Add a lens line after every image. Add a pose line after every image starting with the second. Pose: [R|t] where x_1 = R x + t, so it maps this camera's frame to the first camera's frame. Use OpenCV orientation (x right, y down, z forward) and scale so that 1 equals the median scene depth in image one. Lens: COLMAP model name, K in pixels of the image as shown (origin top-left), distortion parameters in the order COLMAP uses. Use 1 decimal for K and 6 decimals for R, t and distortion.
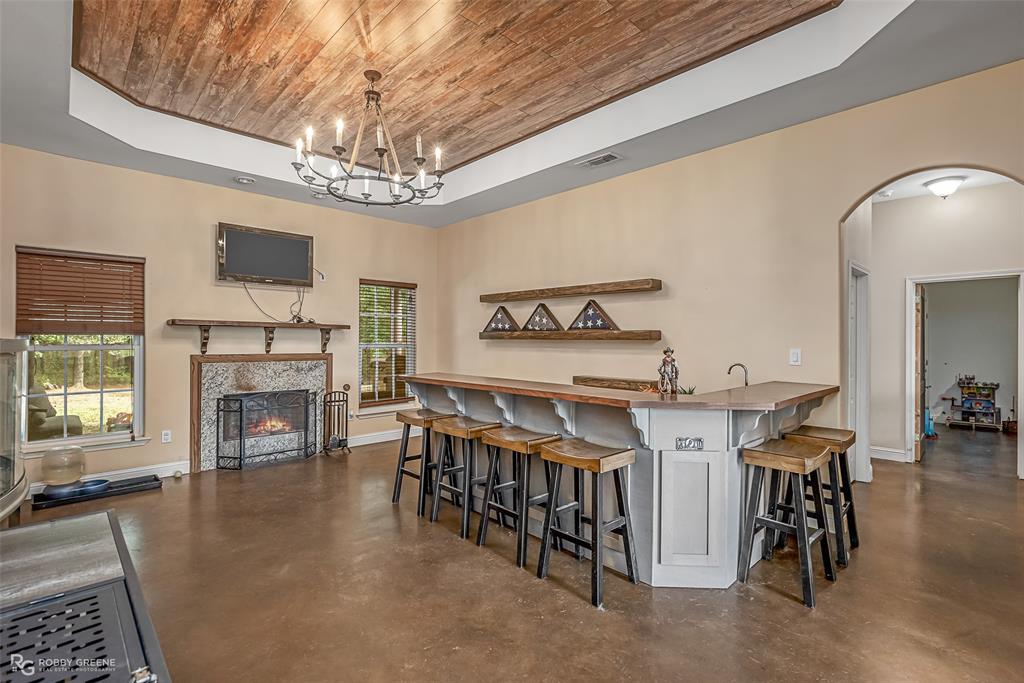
lens RADIAL K [[477.3, 0, 513.5], [0, 477.3, 339.3], [0, 0, 1]] dist [-0.002829, 0.000906]
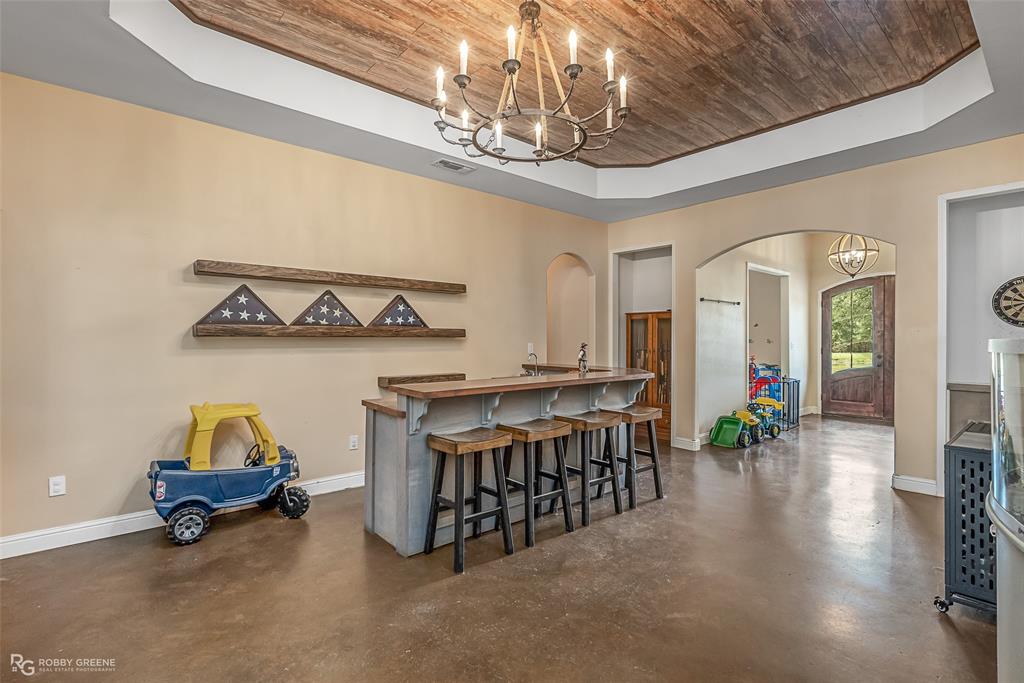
lens RADIAL K [[477.3, 0, 513.4], [0, 477.3, 338.4], [0, 0, 1]] dist [-0.002829, 0.000906]
pose [[0.079785, -0.003431, 0.996806, -0.750162], [-0.000733, 0.999994, 0.003501, -0.000020], [-0.996812, -0.001010, 0.079782, 0.688836]]
